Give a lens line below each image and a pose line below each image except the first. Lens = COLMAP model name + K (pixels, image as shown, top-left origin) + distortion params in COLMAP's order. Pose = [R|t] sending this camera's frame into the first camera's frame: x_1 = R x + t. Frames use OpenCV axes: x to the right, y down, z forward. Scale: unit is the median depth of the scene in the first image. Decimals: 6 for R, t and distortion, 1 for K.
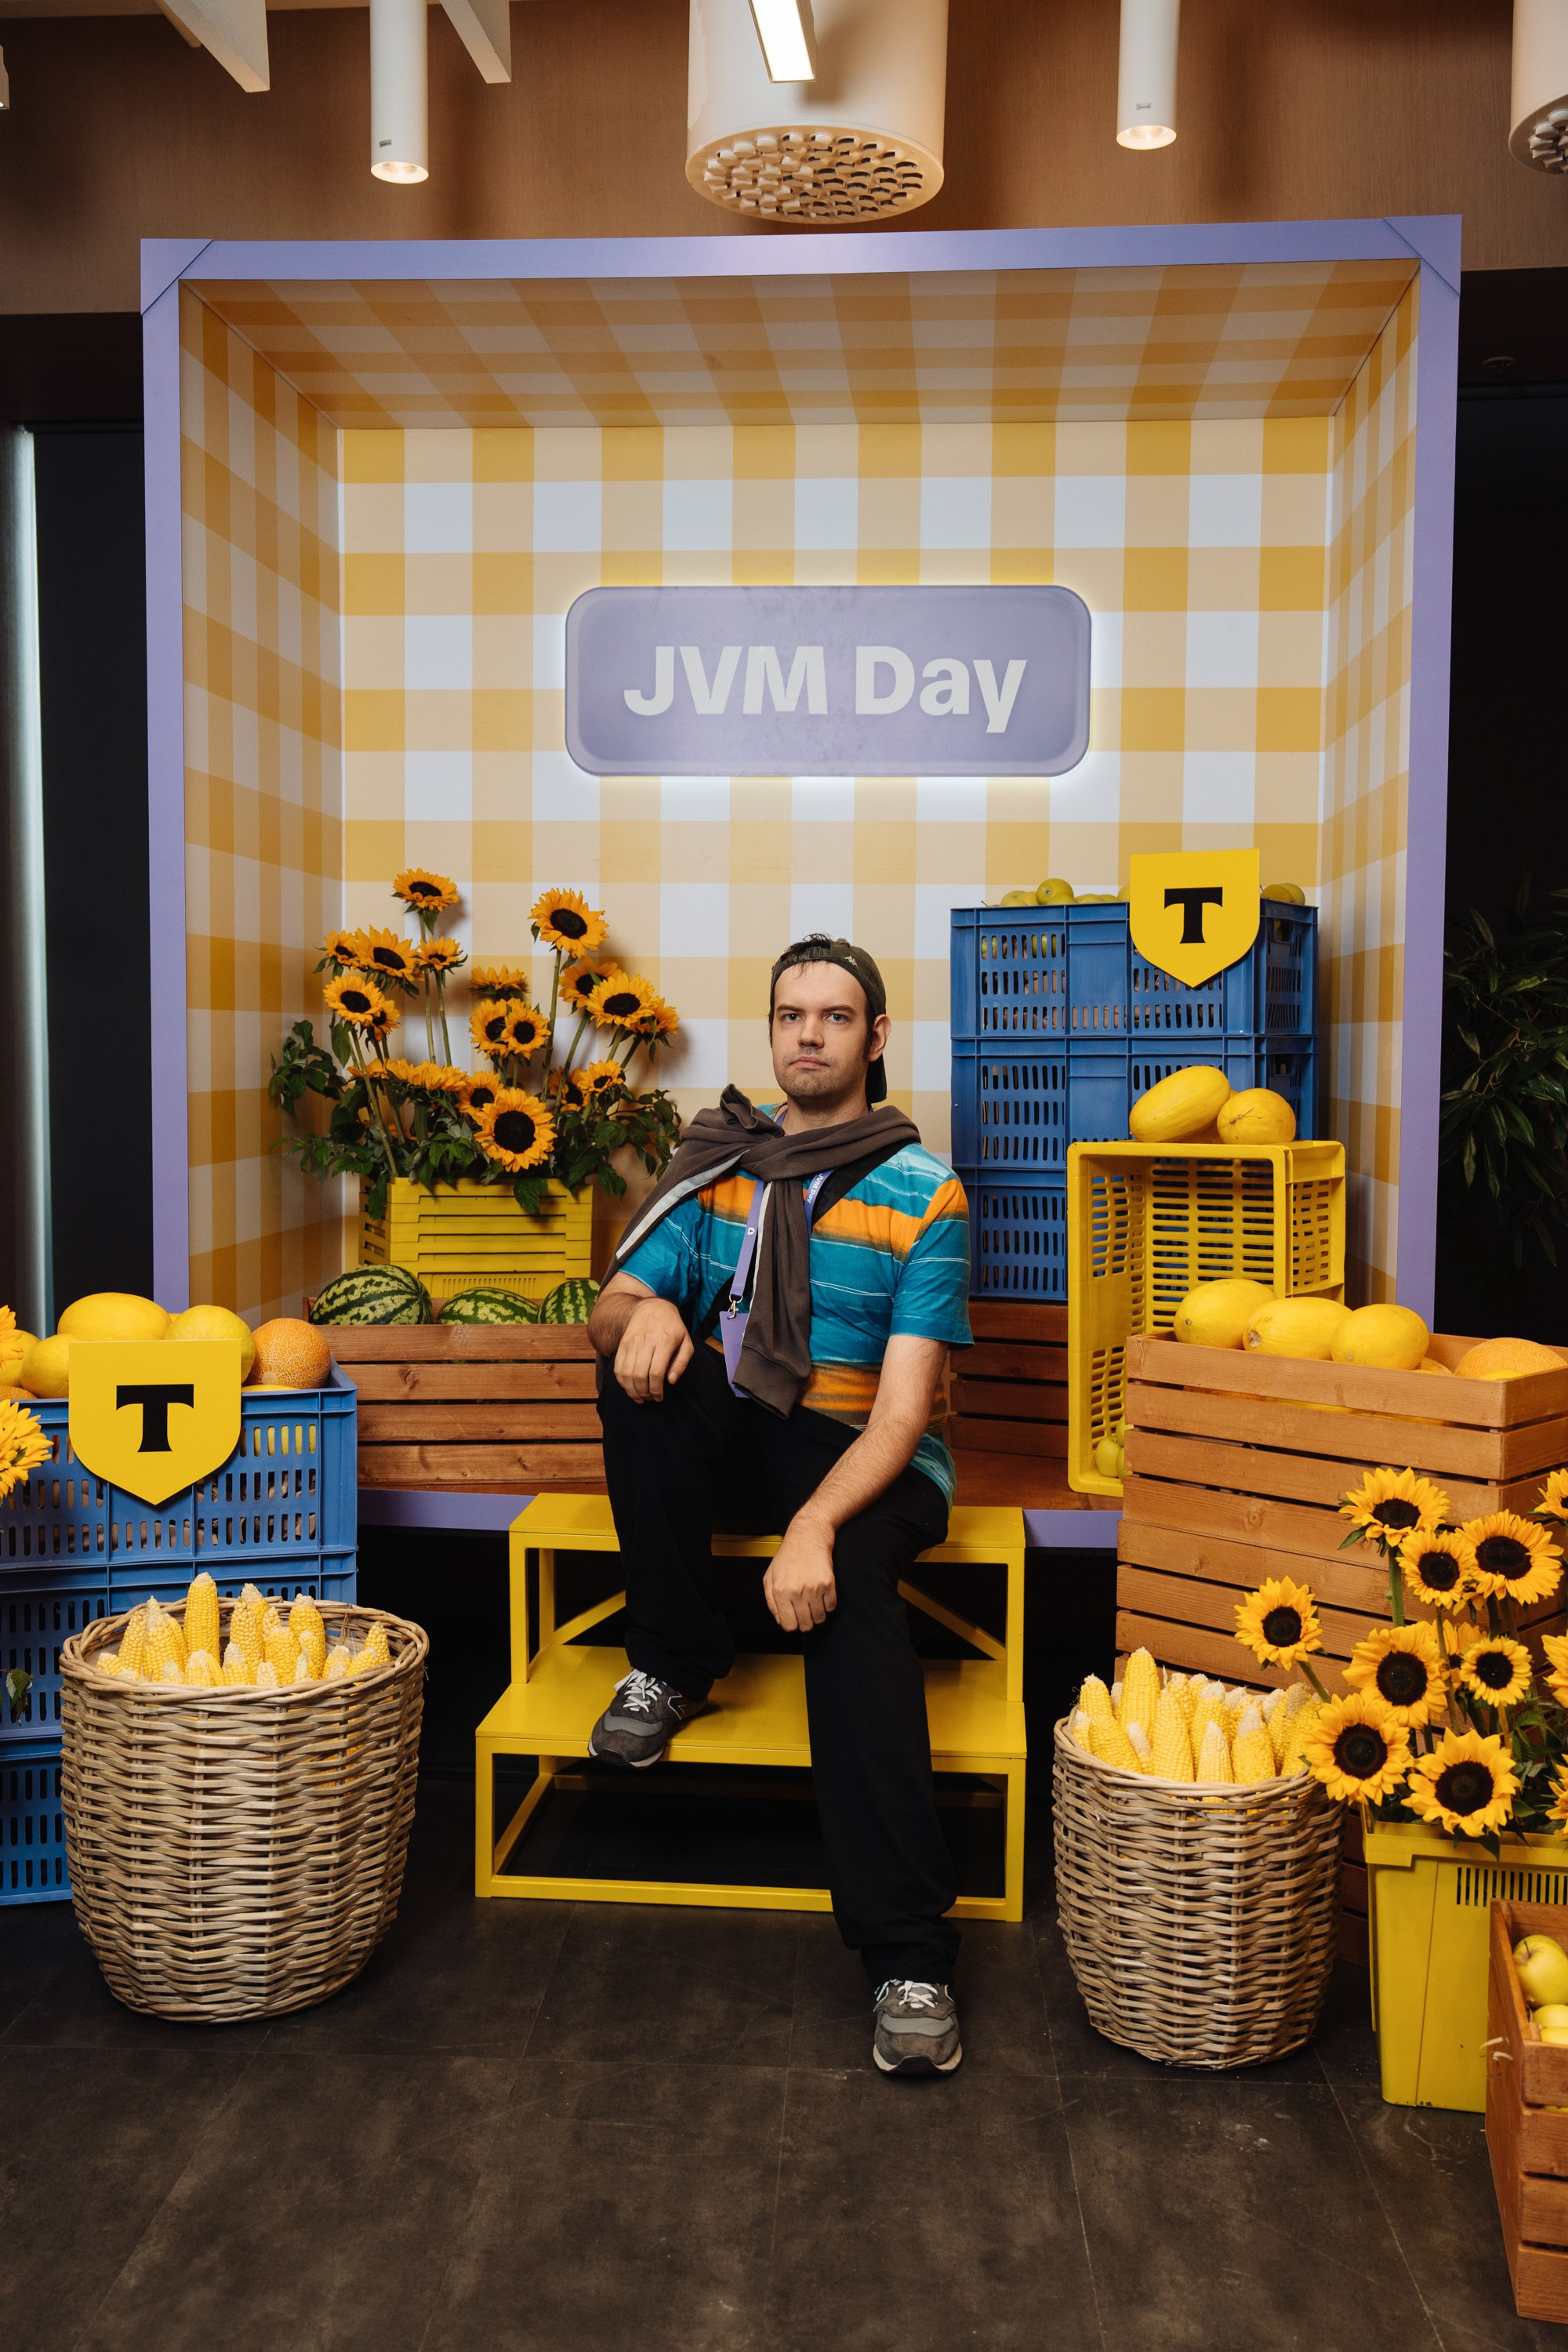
lens RADIAL K [[2255.9, 0, 784.0], [0, 2255.9, 1176.0], [0, 0, 1]] dist [-0.017124, 0.108710]
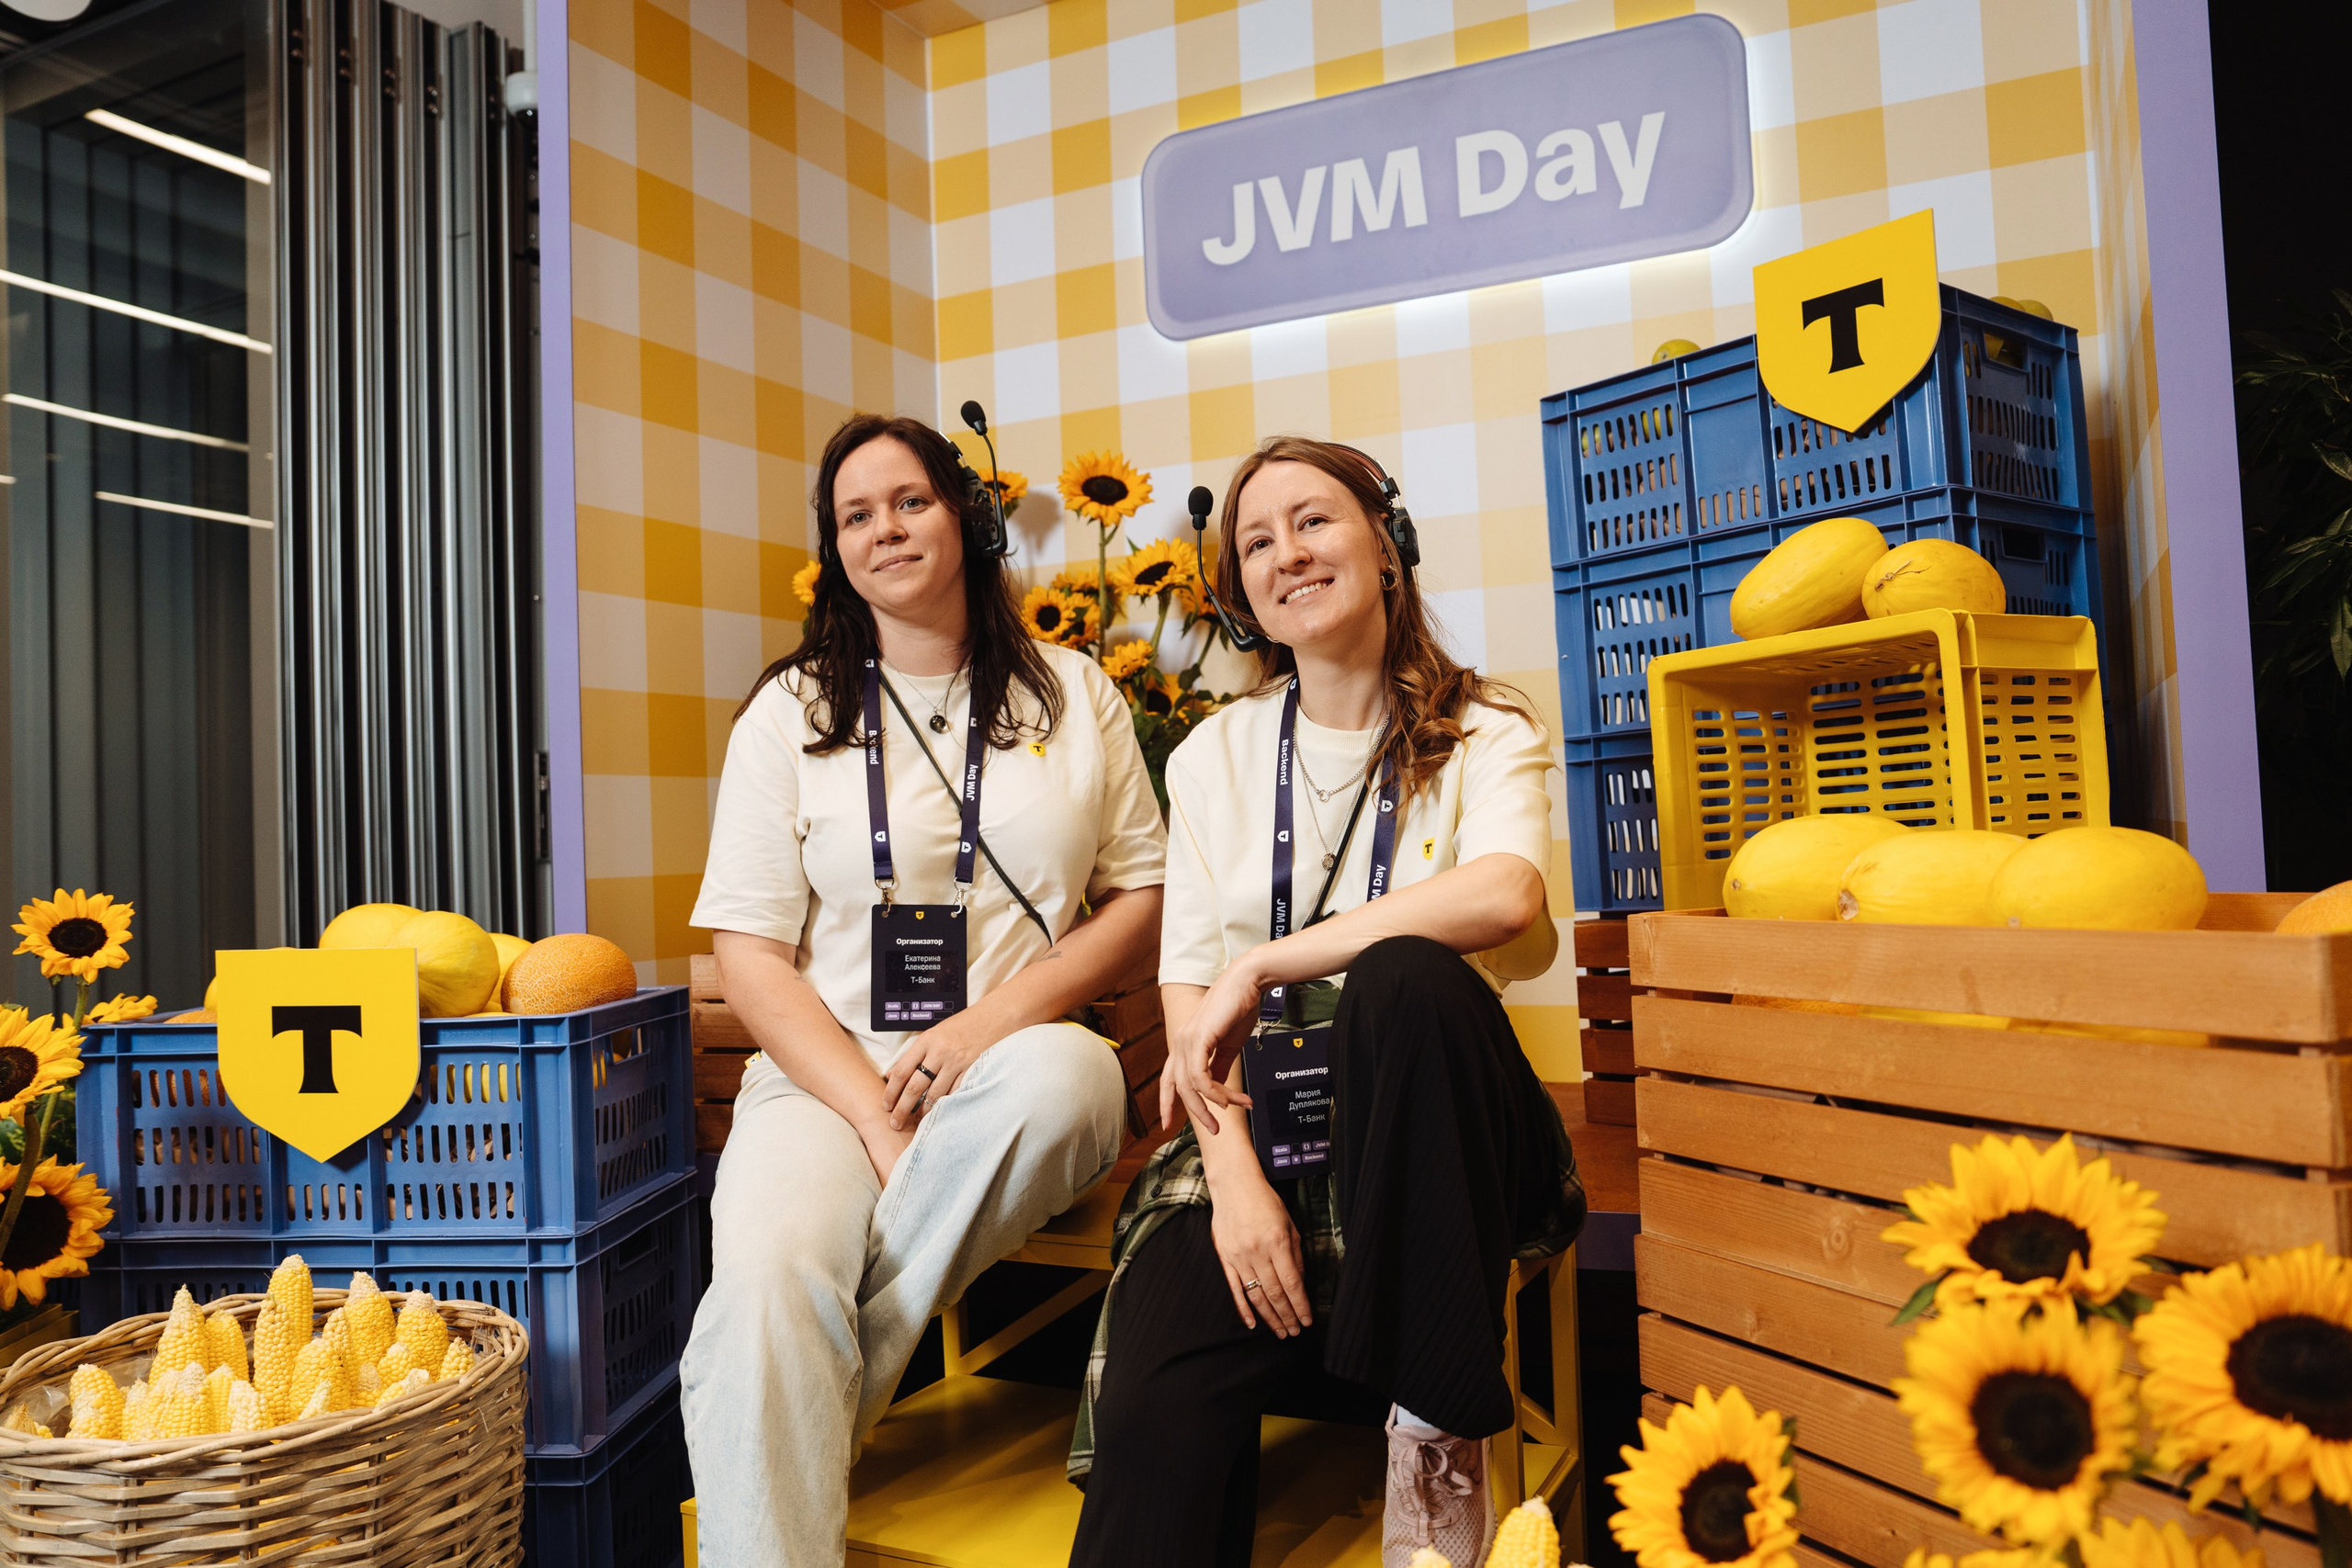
lens RADIAL K [[1728.9, 0, 1174.6], [0, 1728.9, 773.6], [0, 0, 1]] dist [-0.077209, 0.062066]
pose [[0.927570, -0.060813, -0.368666, 0.185045], [0.026008, 0.994782, -0.098658, 0.067476], [0.372742, 0.081924, 0.924312, 0.483564]]
